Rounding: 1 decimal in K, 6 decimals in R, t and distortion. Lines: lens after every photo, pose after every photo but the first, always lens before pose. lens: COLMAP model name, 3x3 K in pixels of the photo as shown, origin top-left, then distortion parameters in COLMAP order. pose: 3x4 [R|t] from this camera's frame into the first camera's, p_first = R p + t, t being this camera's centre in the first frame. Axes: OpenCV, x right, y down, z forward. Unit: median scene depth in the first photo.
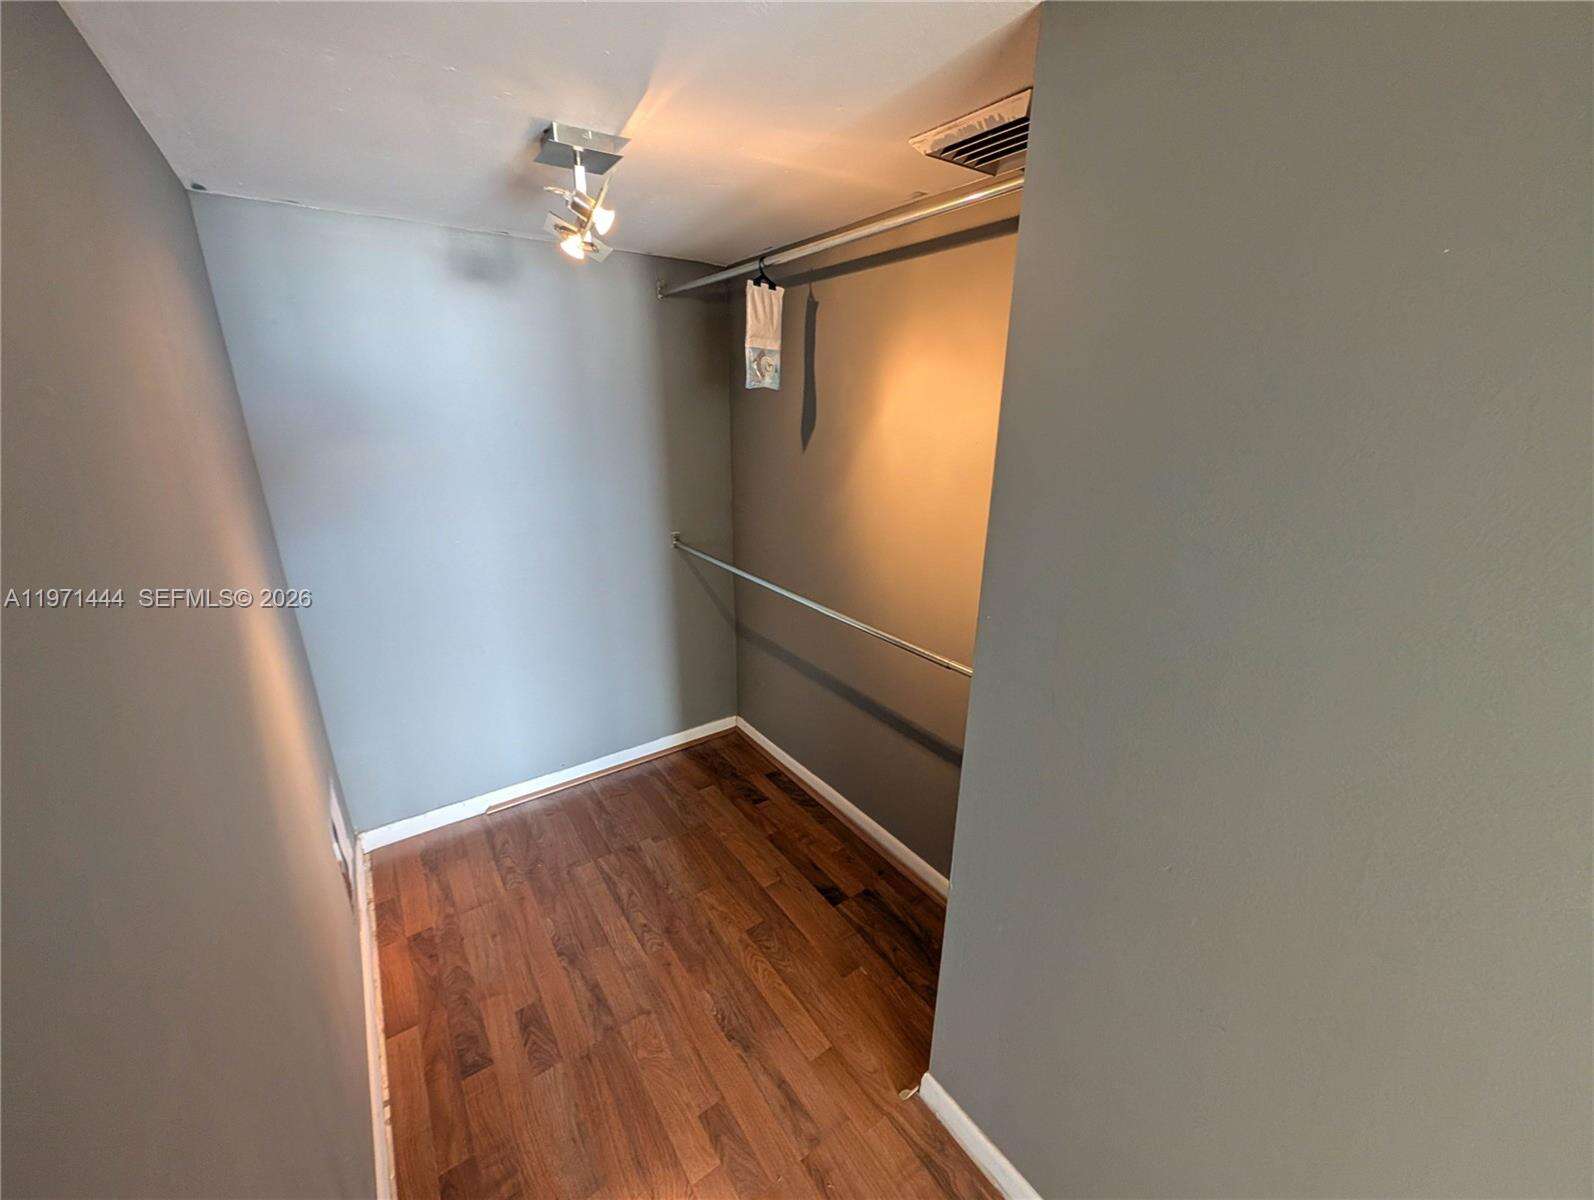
lens RADIAL K [[615.4, 0, 788.5], [0, 615.4, 596.7], [0, 0, 1]] dist [-0.002069, 0.001501]
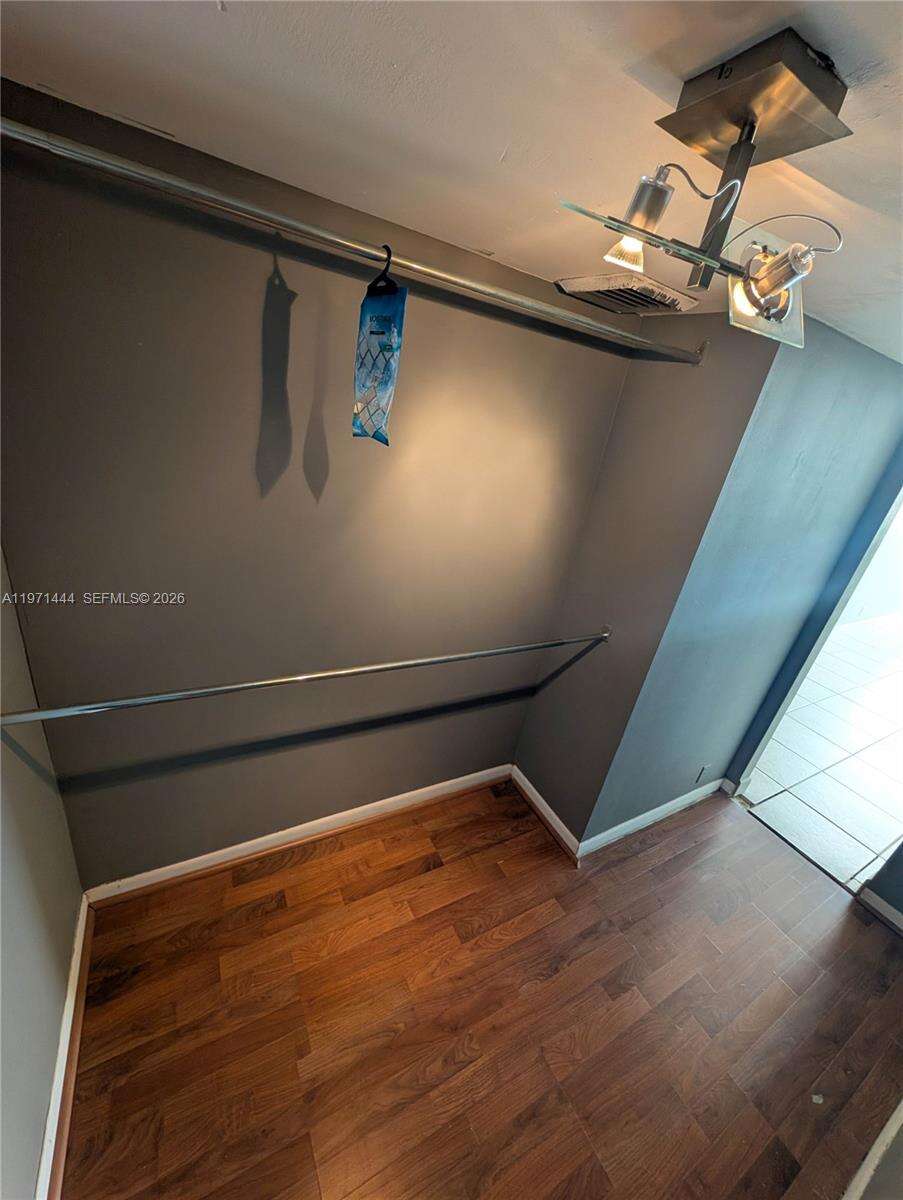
lens RADIAL K [[463.3, 0, 447.4], [0, 463.3, 602.0], [0, 0, 1]] dist [-0.002069, 0.001501]
pose [[0.102730, -0.391975, 0.914222, -0.616346], [0.139525, 0.915677, 0.376920, -0.364041], [-0.984875, 0.088836, 0.148758, 0.860663]]
